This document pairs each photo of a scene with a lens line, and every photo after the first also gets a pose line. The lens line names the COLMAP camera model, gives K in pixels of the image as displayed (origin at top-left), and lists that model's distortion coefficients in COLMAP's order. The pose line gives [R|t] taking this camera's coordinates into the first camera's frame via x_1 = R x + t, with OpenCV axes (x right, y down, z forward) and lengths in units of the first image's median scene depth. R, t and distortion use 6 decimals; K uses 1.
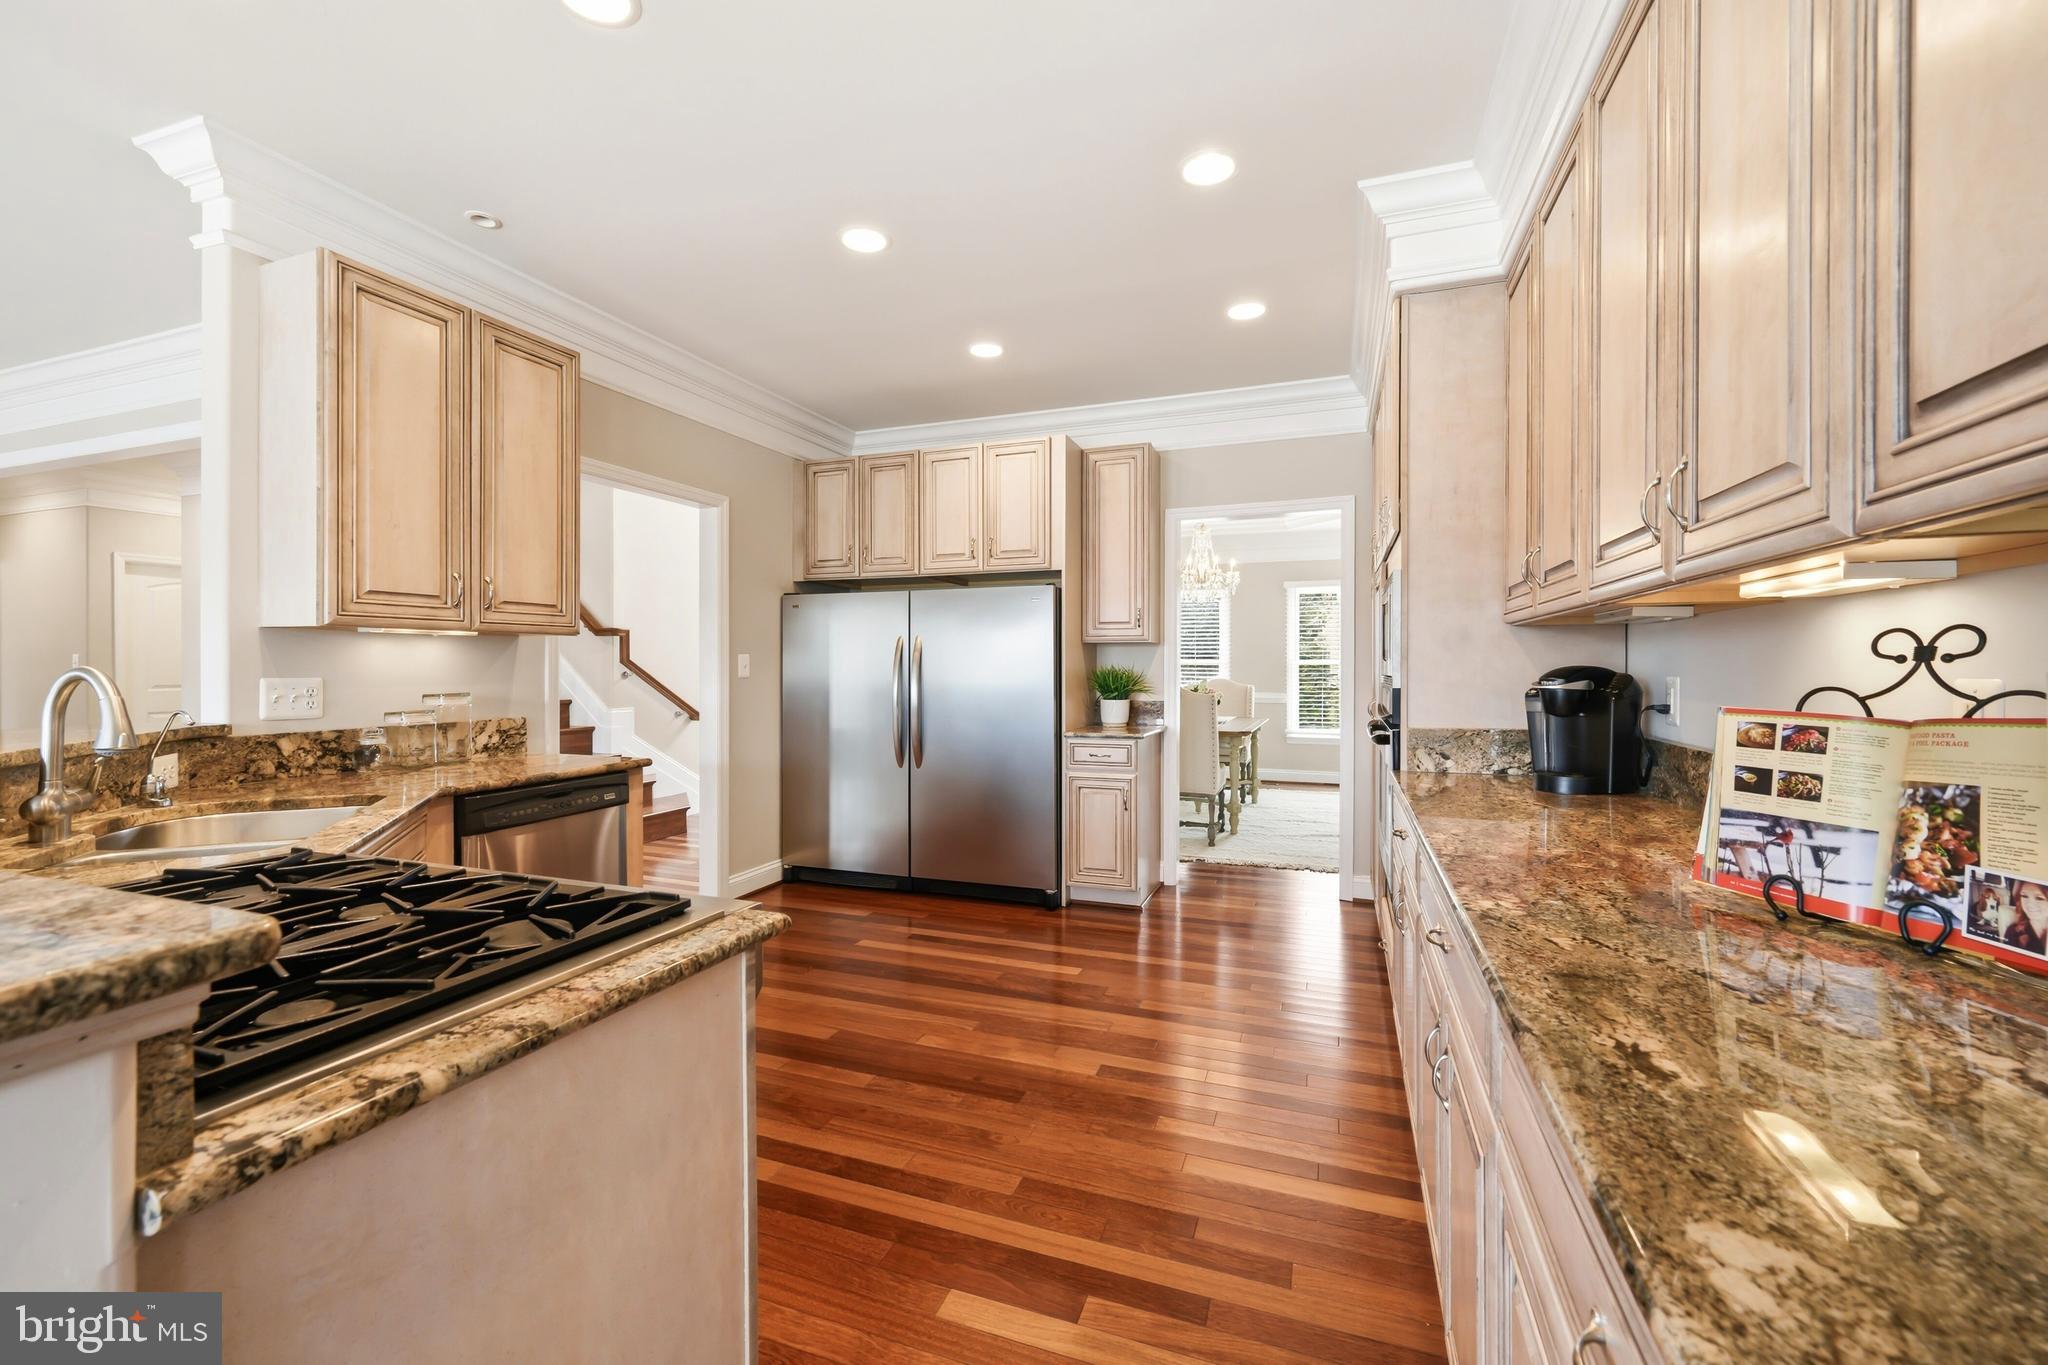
lens RADIAL K [[807.7, 0, 1026.8], [0, 807.7, 672.0], [0, 0, 1]] dist [-0.001477, 0.000204]
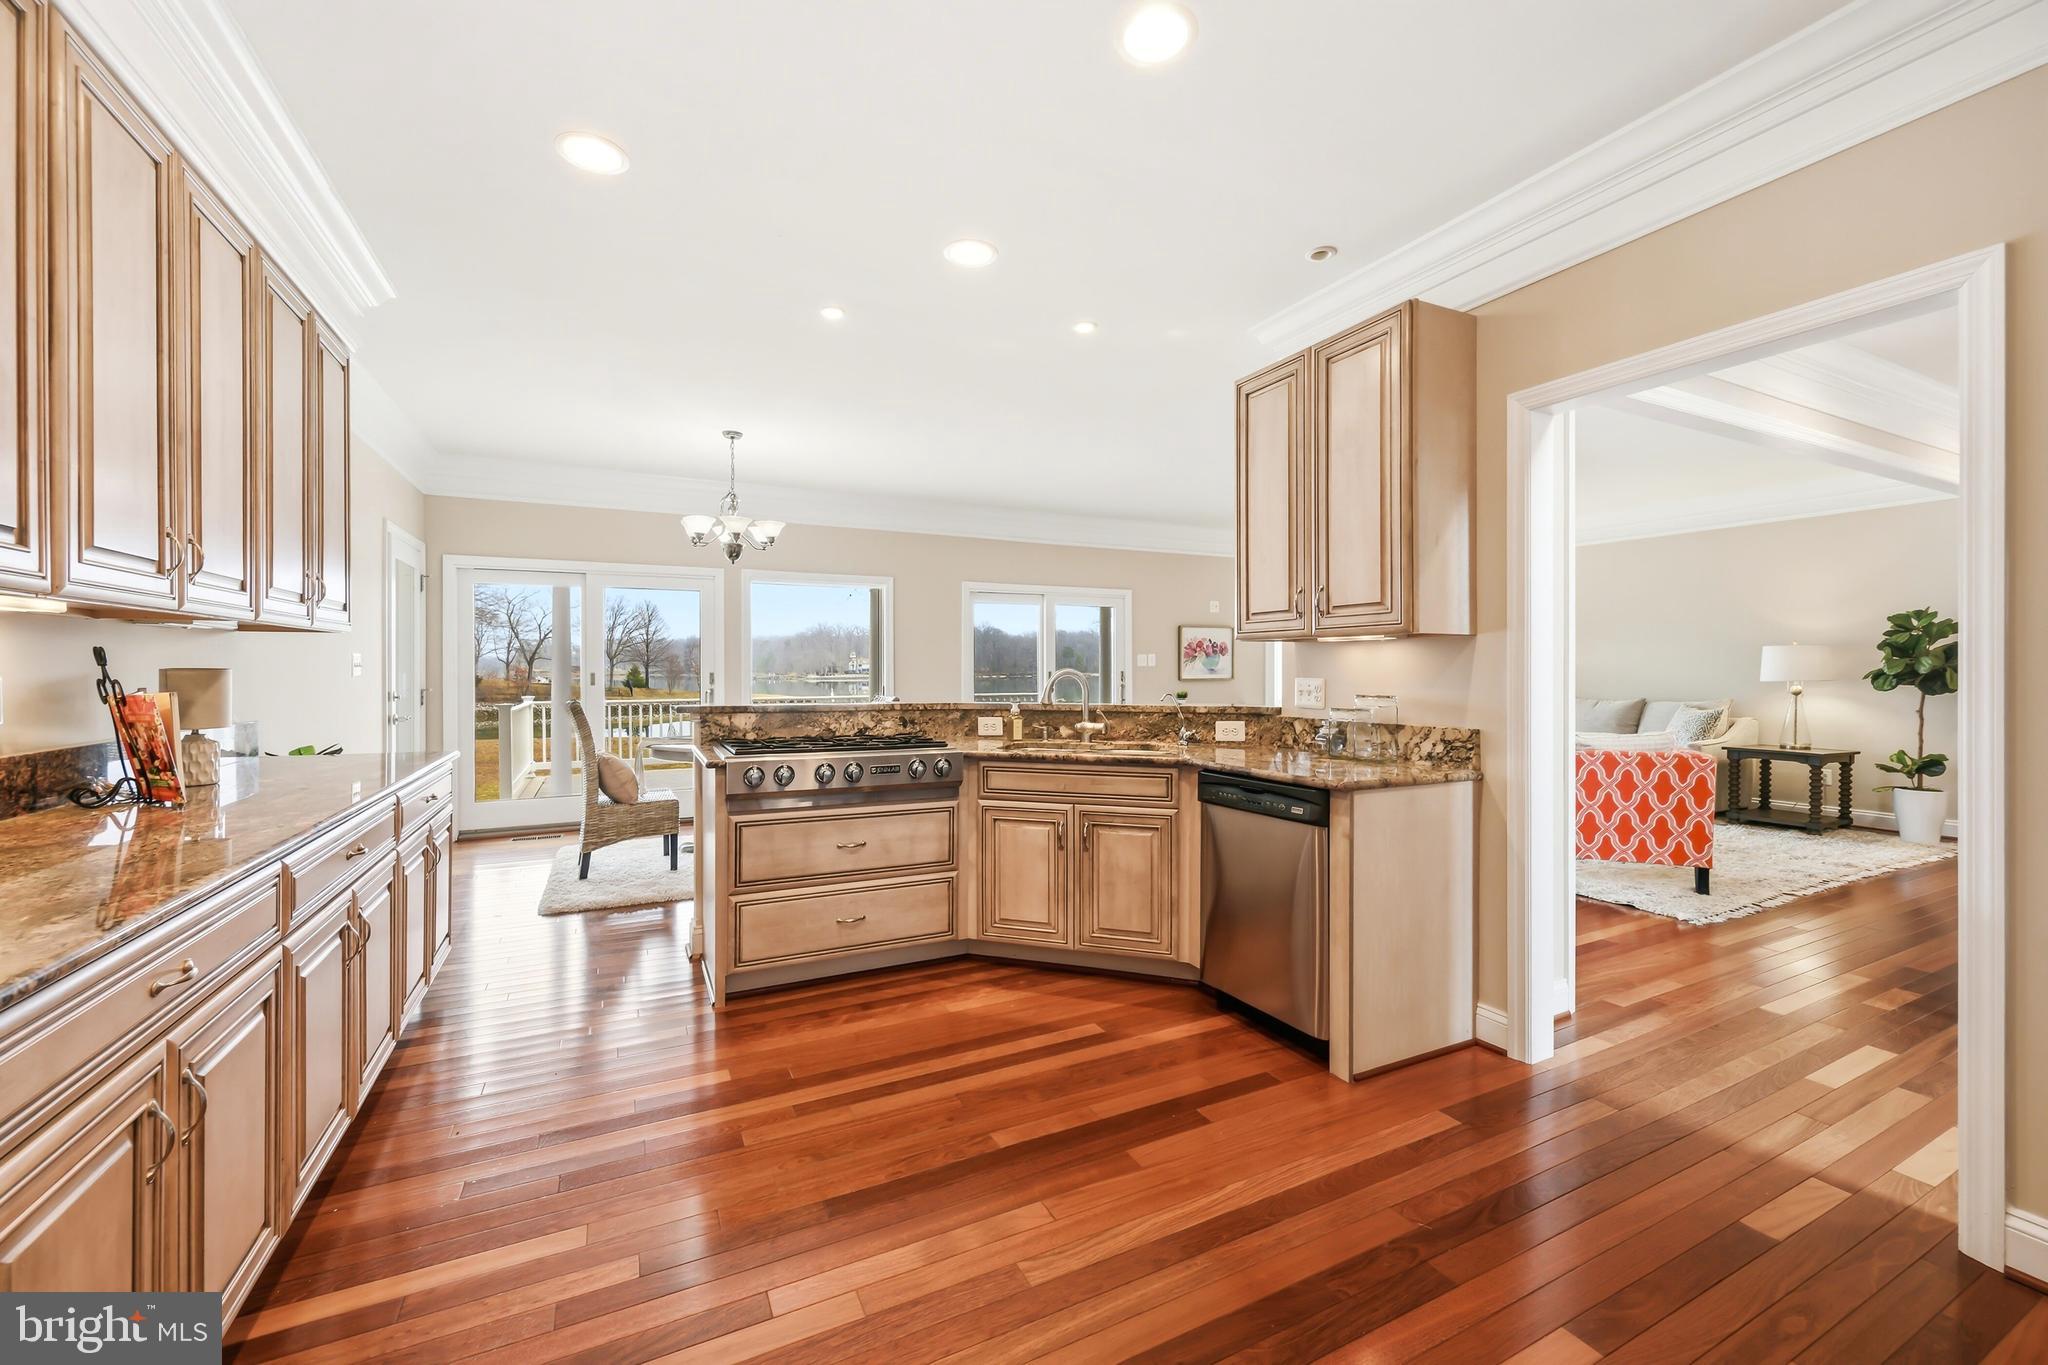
lens RADIAL K [[807.7, 0, 1026.8], [0, 807.7, 672.0], [0, 0, 1]] dist [-0.001477, 0.000204]
pose [[-0.679136, 0.001339, -0.734011, 0.913007], [-0.006692, 0.999945, 0.008016, -0.023200], [0.733982, 0.010356, -0.679090, 3.461499]]
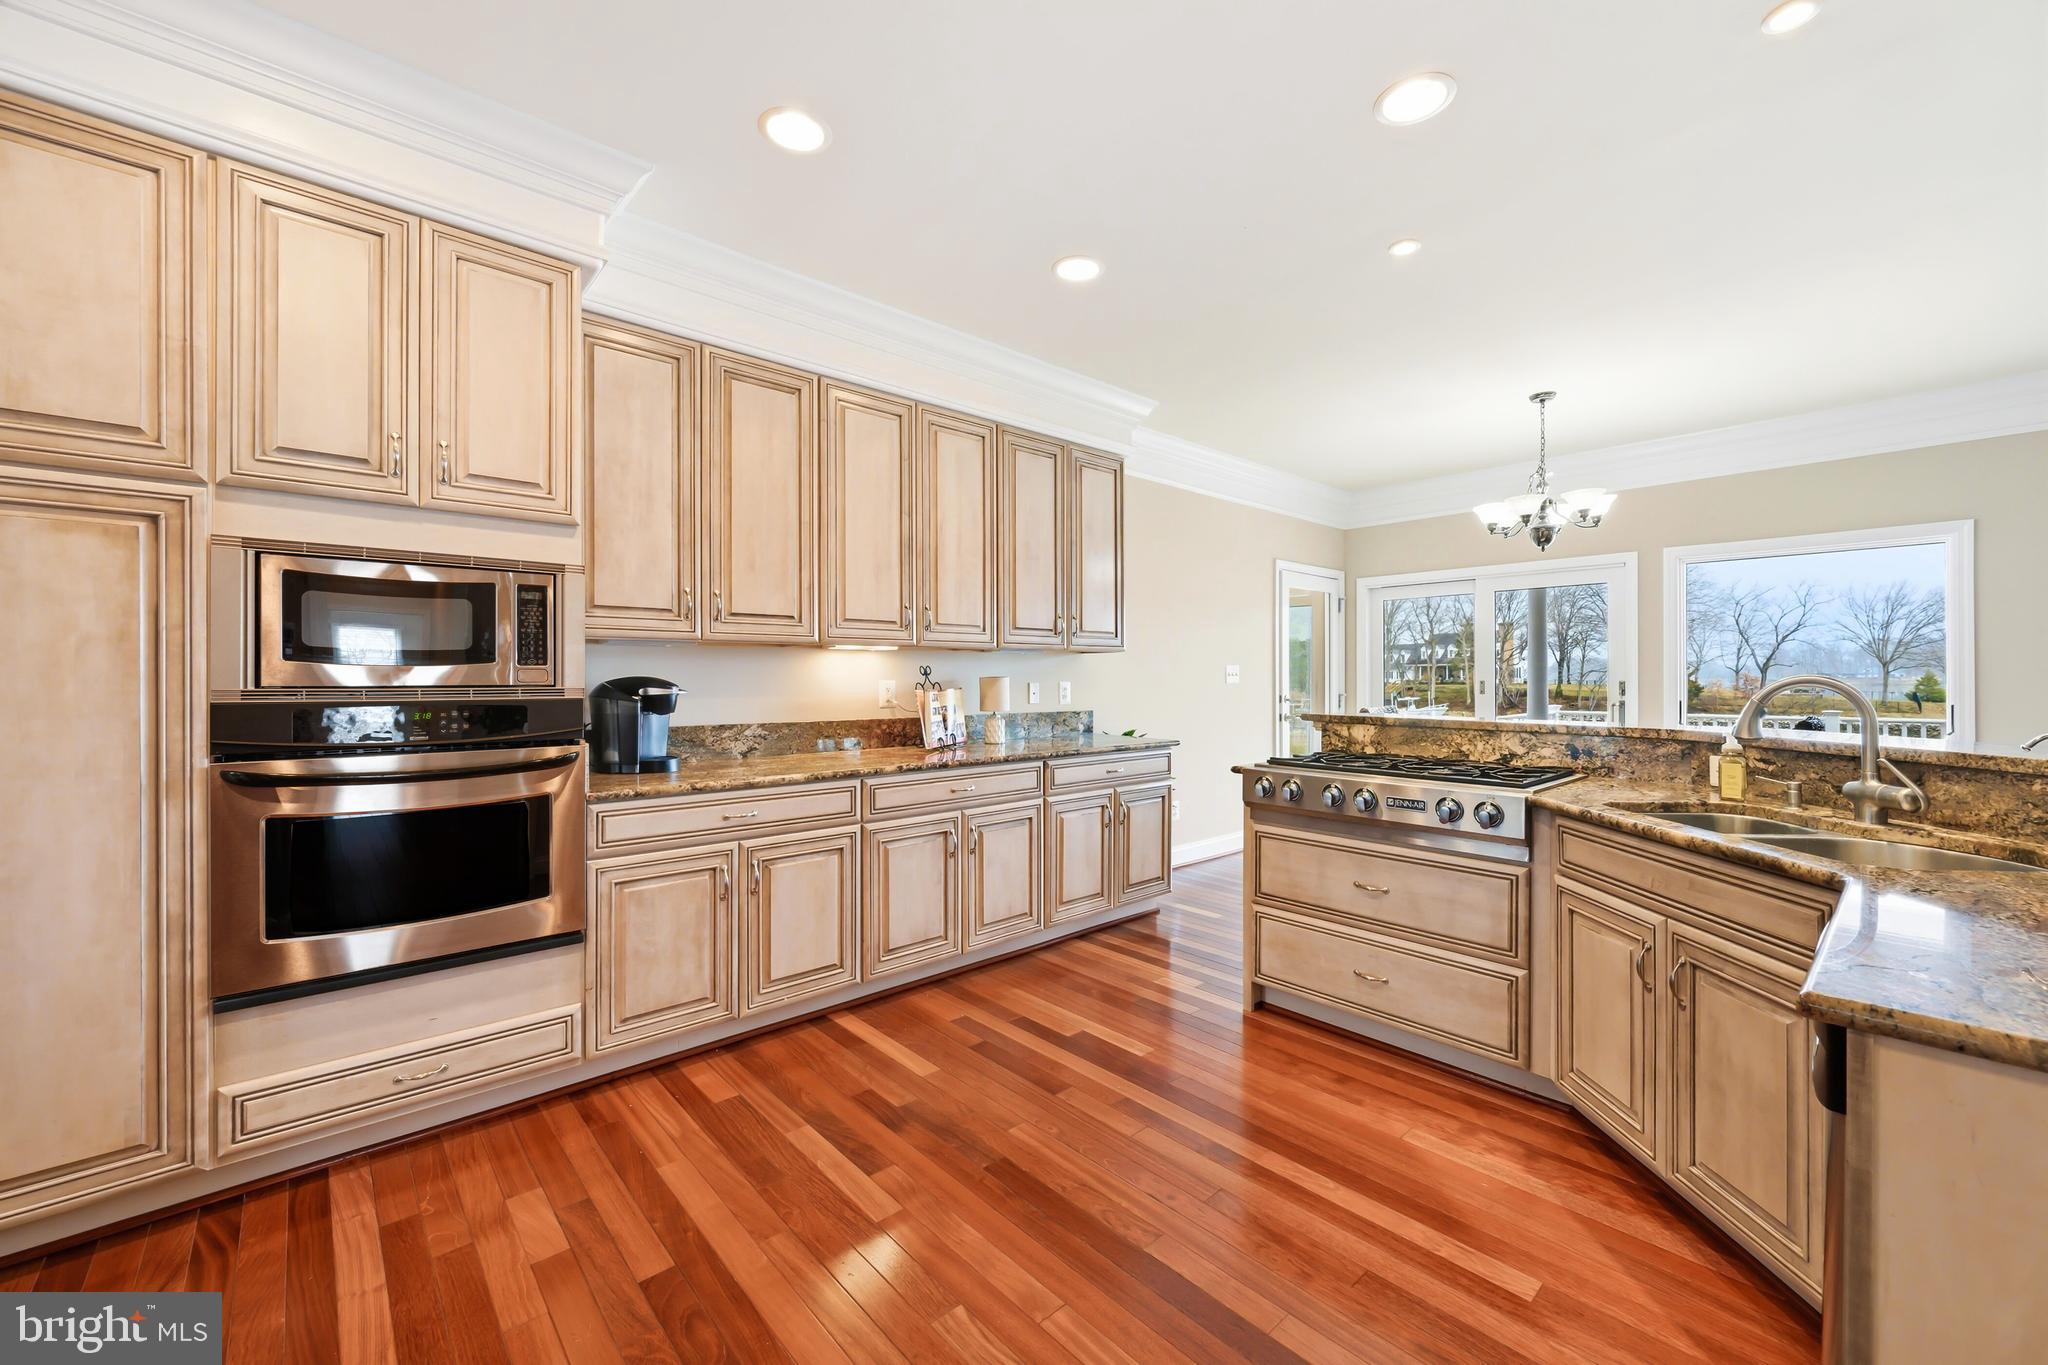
lens RADIAL K [[807.7, 0, 1026.8], [0, 807.7, 672.0], [0, 0, 1]] dist [-0.001477, 0.000204]
pose [[-0.886664, 0.003701, 0.462399, -0.904944], [0.003880, 0.999992, -0.000562, -0.022027], [-0.462397, 0.001296, -0.886672, 3.645396]]
